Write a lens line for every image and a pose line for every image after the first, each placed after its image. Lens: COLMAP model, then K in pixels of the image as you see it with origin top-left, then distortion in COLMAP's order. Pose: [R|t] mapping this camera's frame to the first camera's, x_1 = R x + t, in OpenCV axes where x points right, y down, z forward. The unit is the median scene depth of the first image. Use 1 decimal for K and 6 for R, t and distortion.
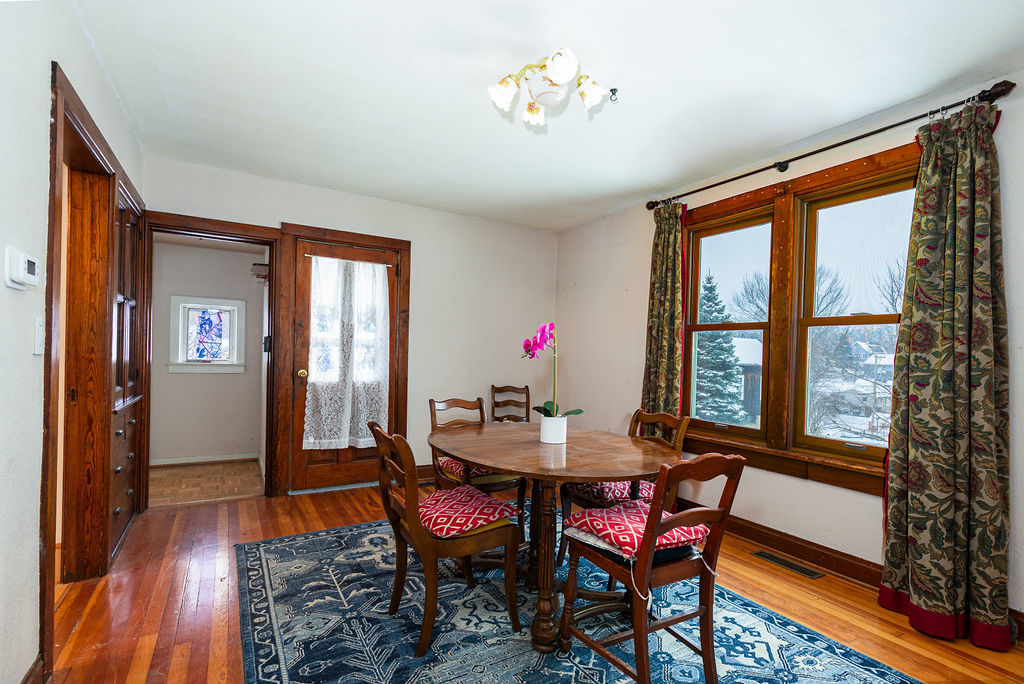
lens RADIAL K [[474.1, 0, 512.2], [0, 474.1, 352.8], [0, 0, 1]] dist [0.002581, 0.000340]
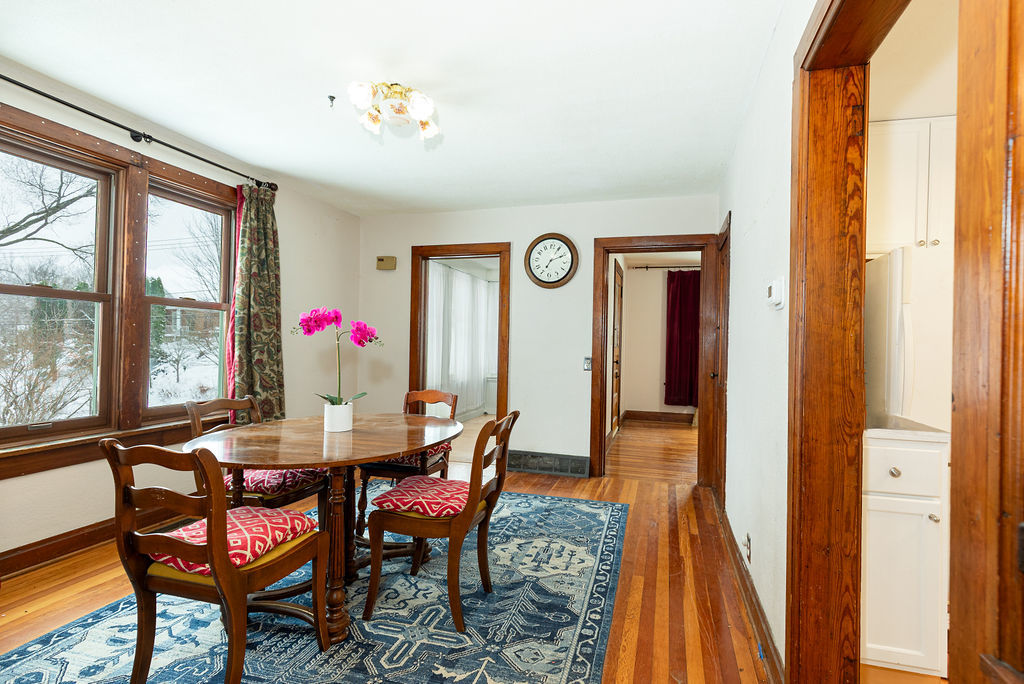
lens RADIAL K [[484.6, 0, 517.1], [0, 484.6, 337.7], [0, 0, 1]] dist [0.000080, 0.000008]
pose [[-0.670144, -0.030017, 0.741624, -0.554285], [-0.037856, 0.999264, 0.006237, -0.015005], [-0.741265, -0.023895, -0.670787, 0.863399]]
